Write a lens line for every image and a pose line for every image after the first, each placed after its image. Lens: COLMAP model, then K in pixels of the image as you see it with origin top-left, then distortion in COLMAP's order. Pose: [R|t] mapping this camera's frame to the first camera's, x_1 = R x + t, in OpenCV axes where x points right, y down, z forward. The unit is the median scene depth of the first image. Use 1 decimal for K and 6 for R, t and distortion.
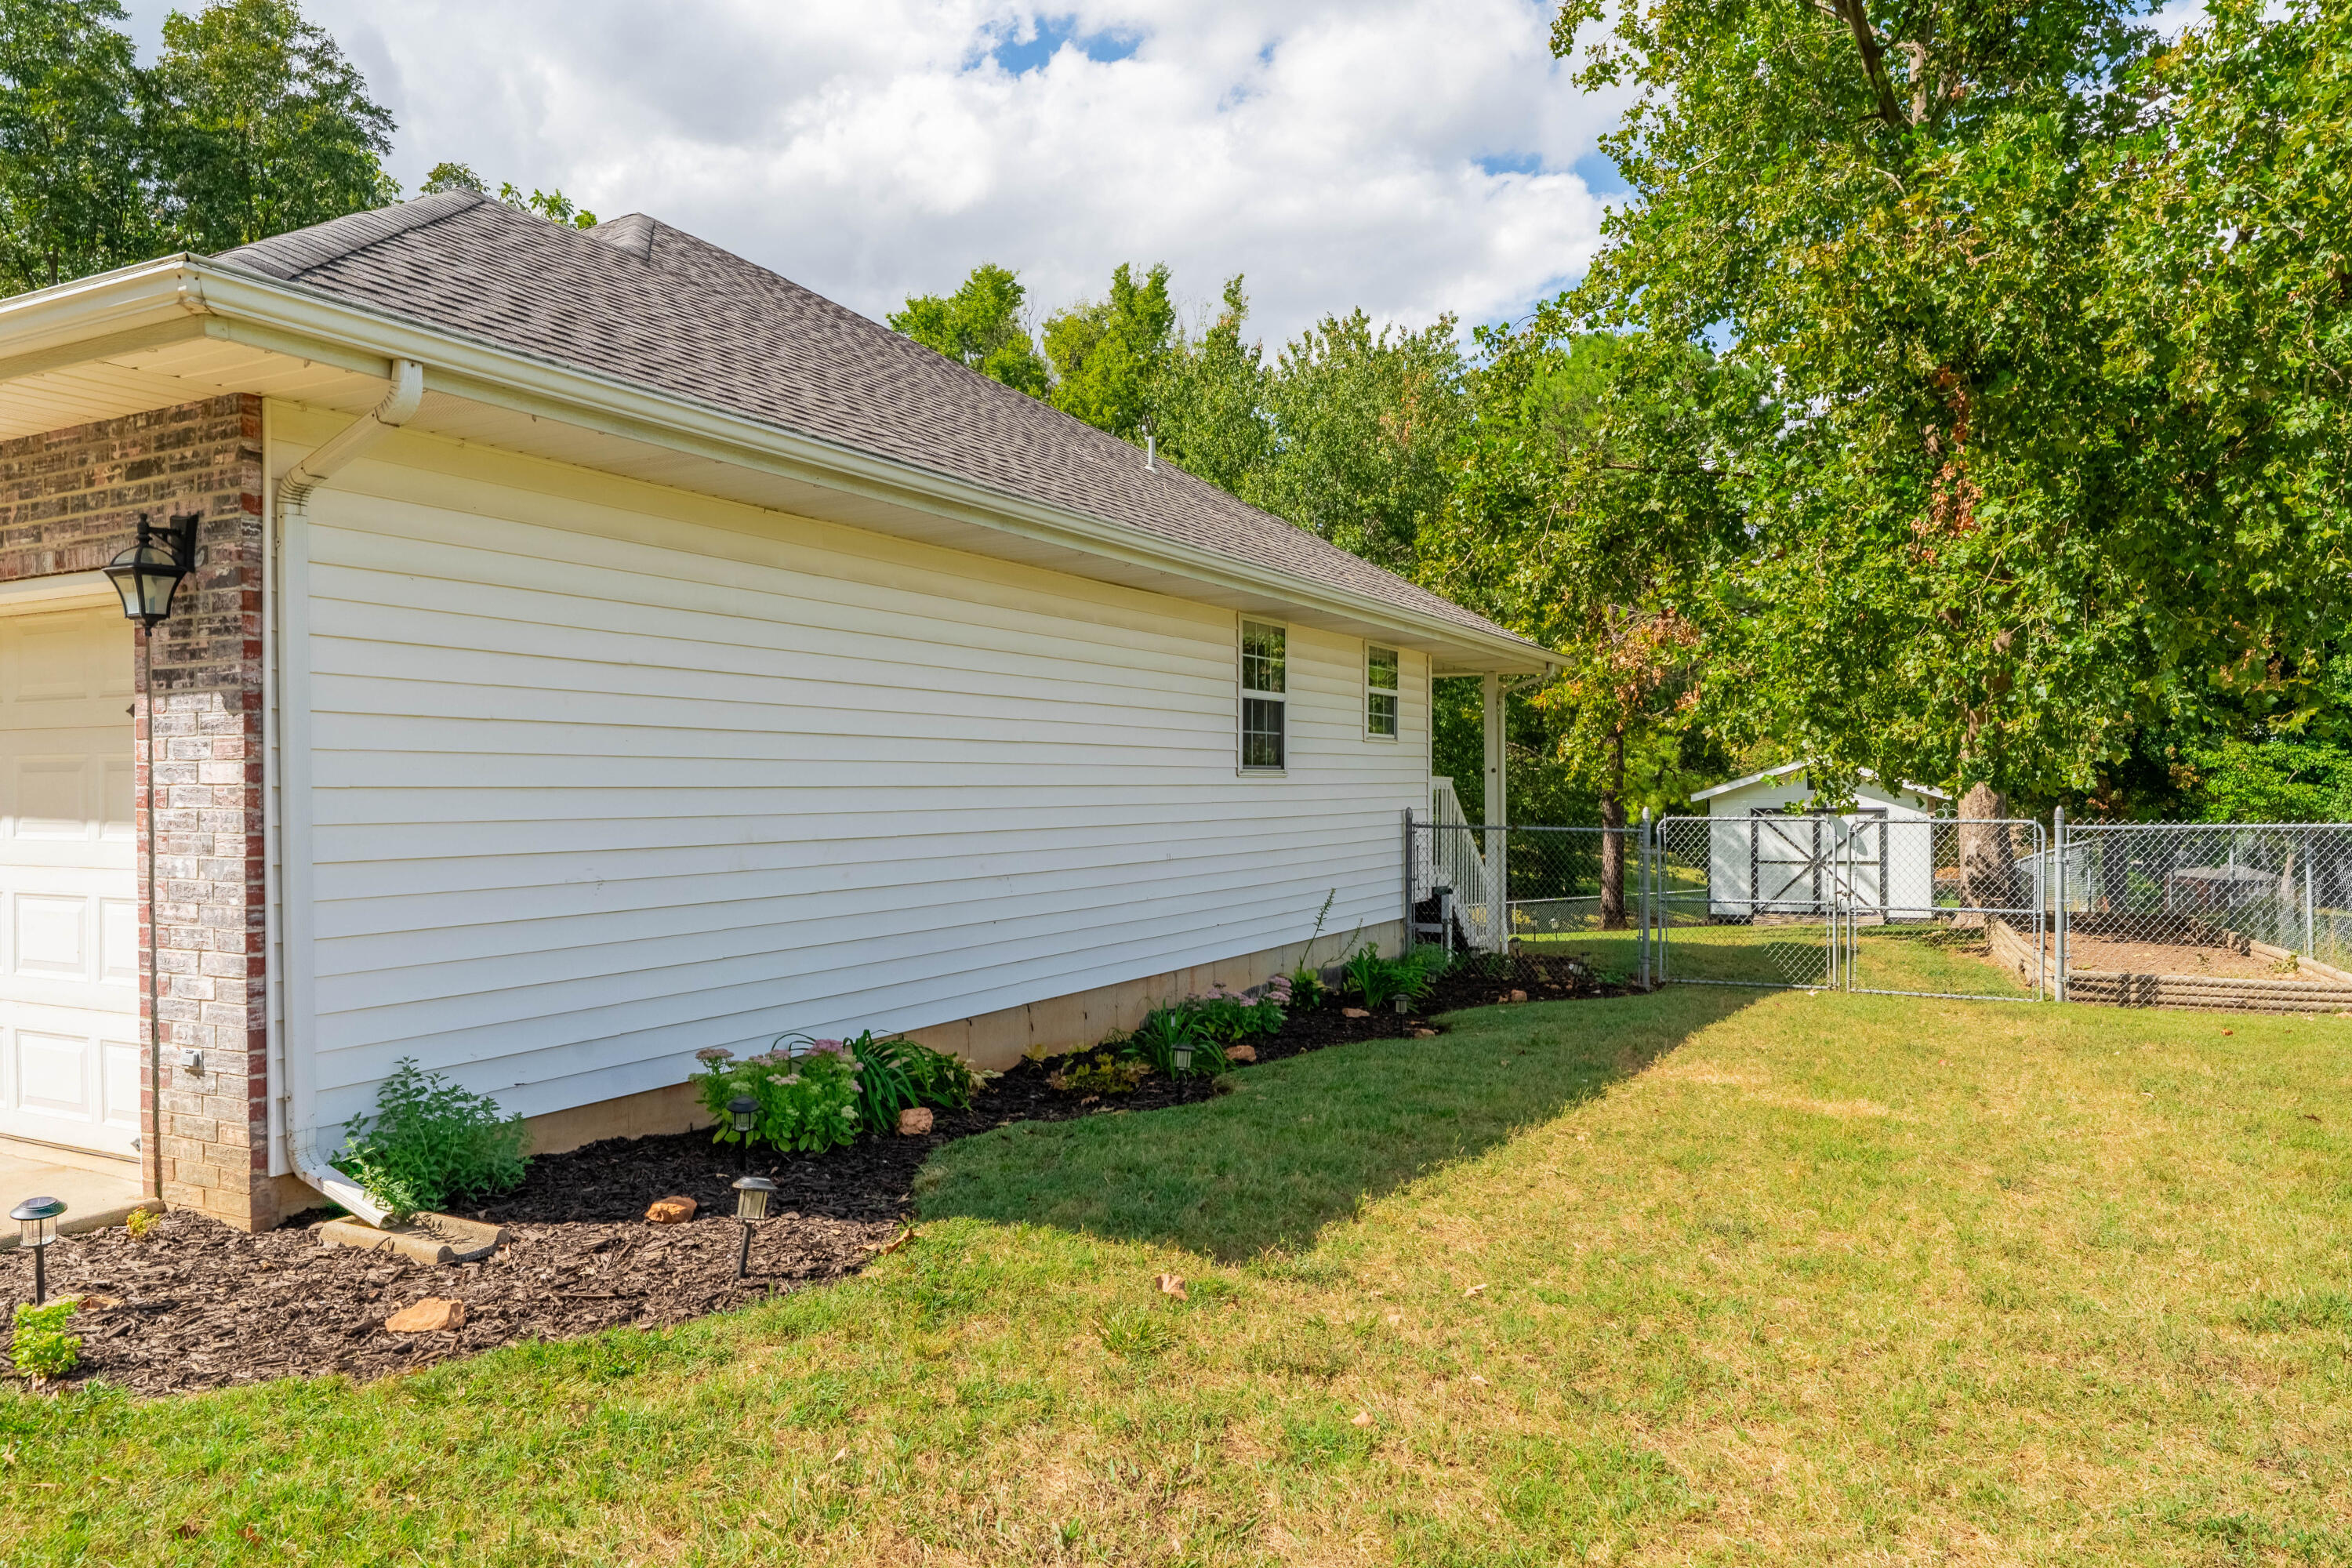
lens RADIAL K [[1614.6, 0, 1136.7], [0, 1614.6, 800.6], [0, 0, 1]] dist [0.009261, 0.000882]
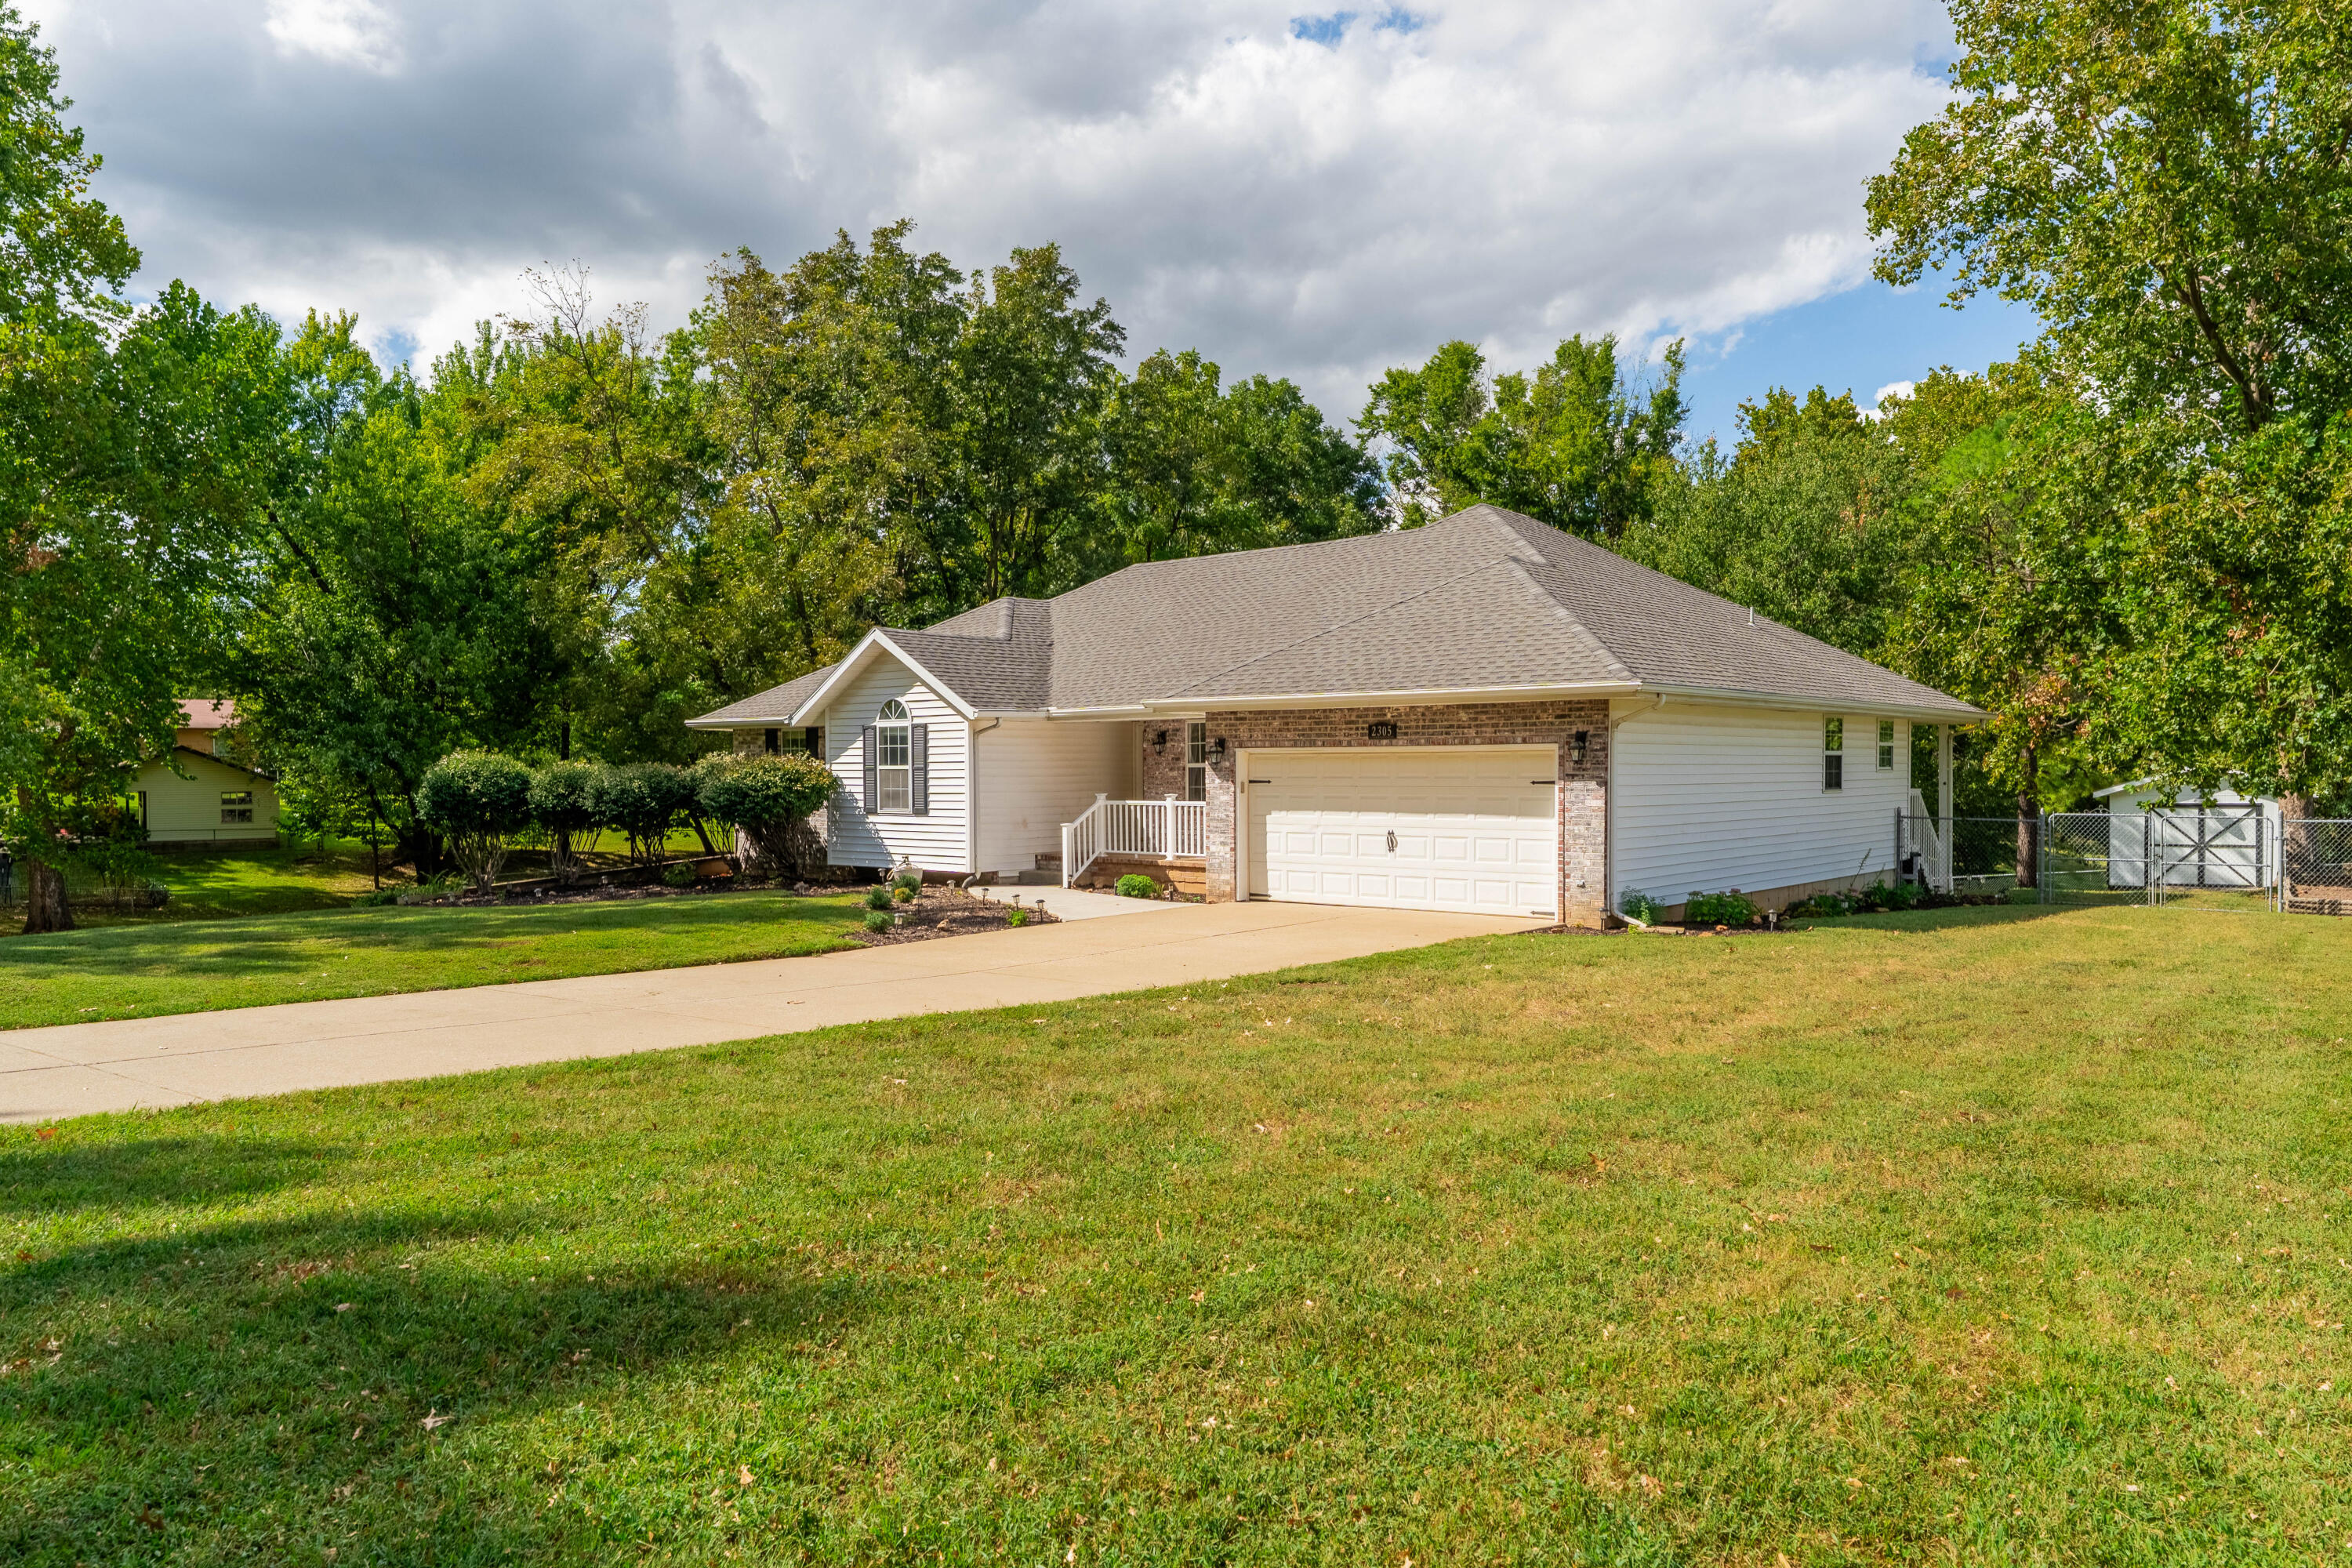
lens RADIAL K [[1614.6, 0, 1136.7], [0, 1614.6, 800.6], [0, 0, 1]] dist [0.009261, 0.000882]
pose [[0.976198, 0.004014, -0.216842, -0.227030], [-0.001837, 0.999946, 0.010240, -0.016771], [0.216872, -0.009598, 0.976153, -0.795068]]
